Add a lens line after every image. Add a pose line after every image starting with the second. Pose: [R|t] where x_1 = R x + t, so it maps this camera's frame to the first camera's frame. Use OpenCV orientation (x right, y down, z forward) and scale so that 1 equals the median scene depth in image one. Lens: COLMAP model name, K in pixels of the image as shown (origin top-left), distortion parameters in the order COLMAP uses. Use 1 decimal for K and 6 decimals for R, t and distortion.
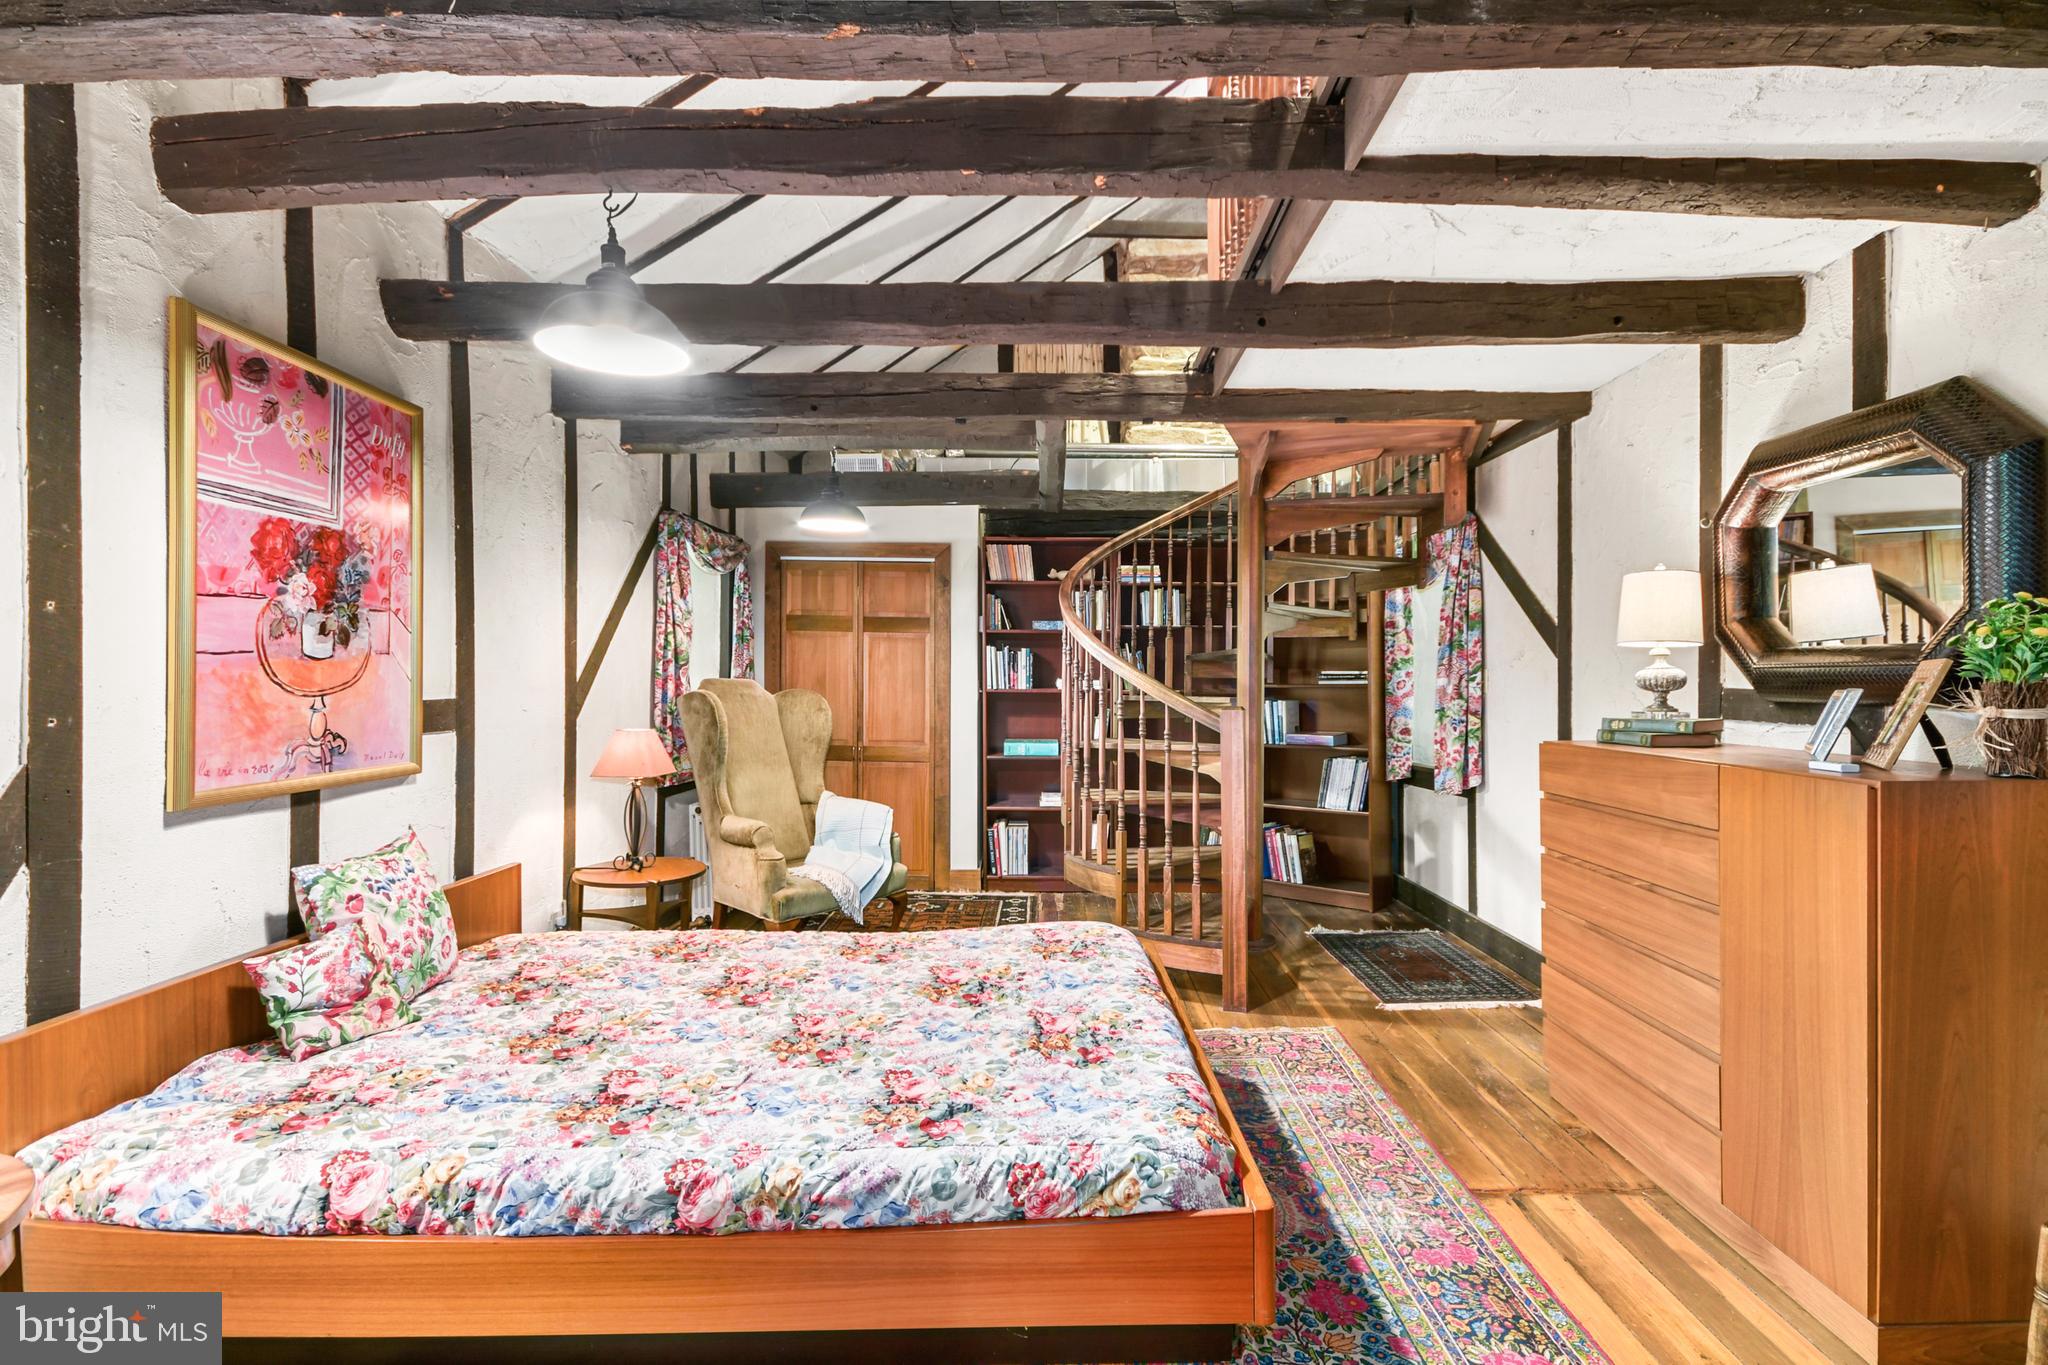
lens RADIAL K [[931.7, 0, 1026.0], [0, 931.7, 671.4], [0, 0, 1]] dist [-0.003369, -0.000295]
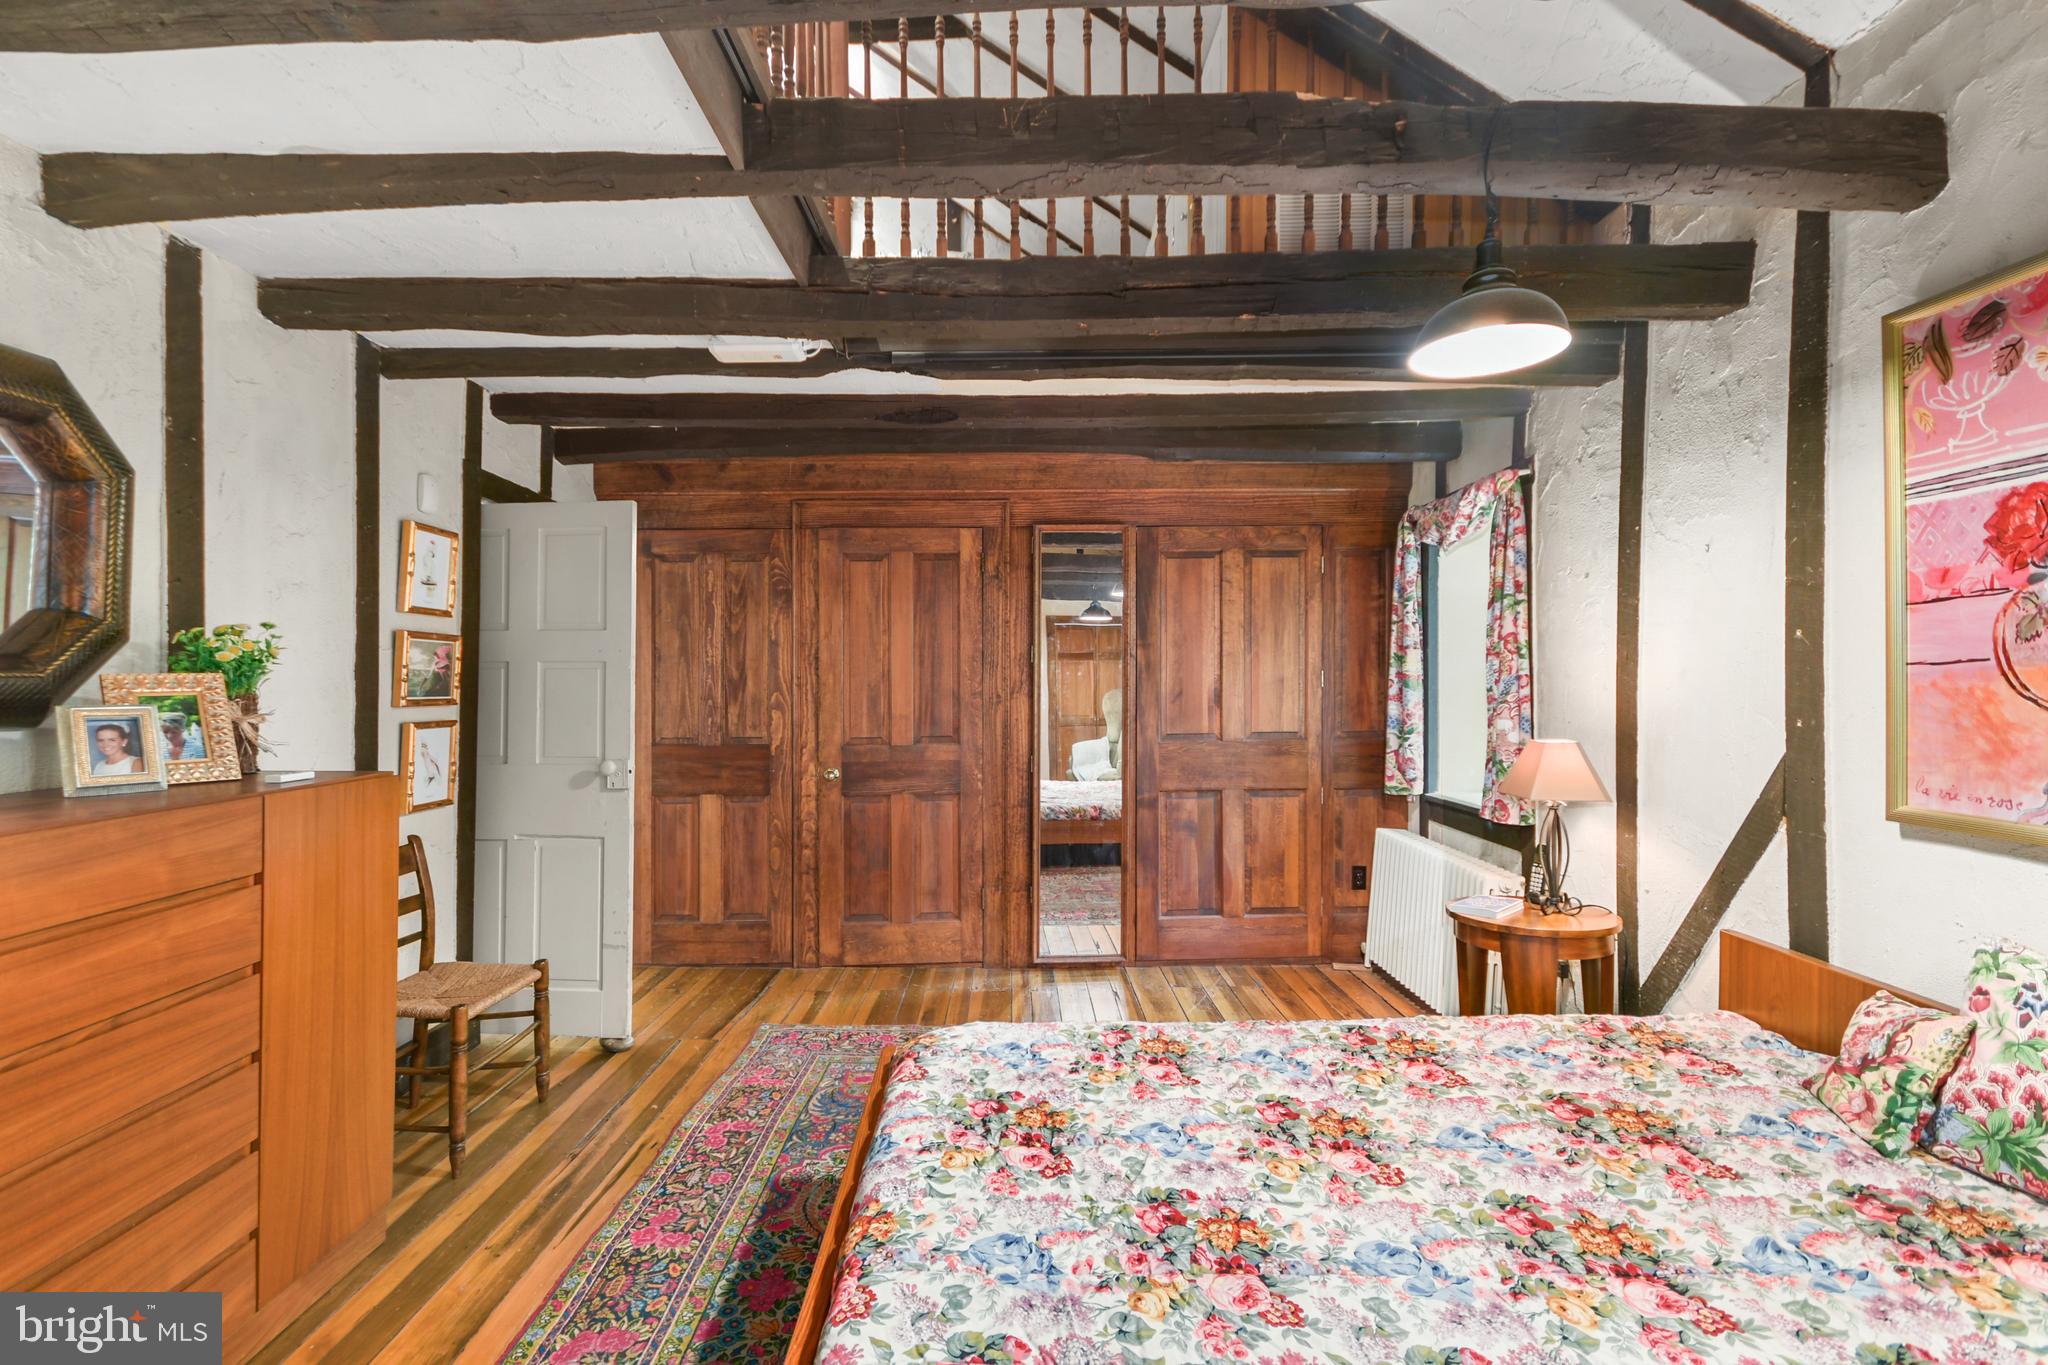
lens RADIAL K [[931.7, 0, 1019.4], [0, 931.7, 668.8], [0, 0, 1]] dist [-0.003369, -0.000295]
pose [[-0.999858, 0.010340, -0.013312, 0.049889], [0.010544, 0.999827, -0.015315, -0.009454], [0.013151, -0.015454, -0.999794, 1.842991]]
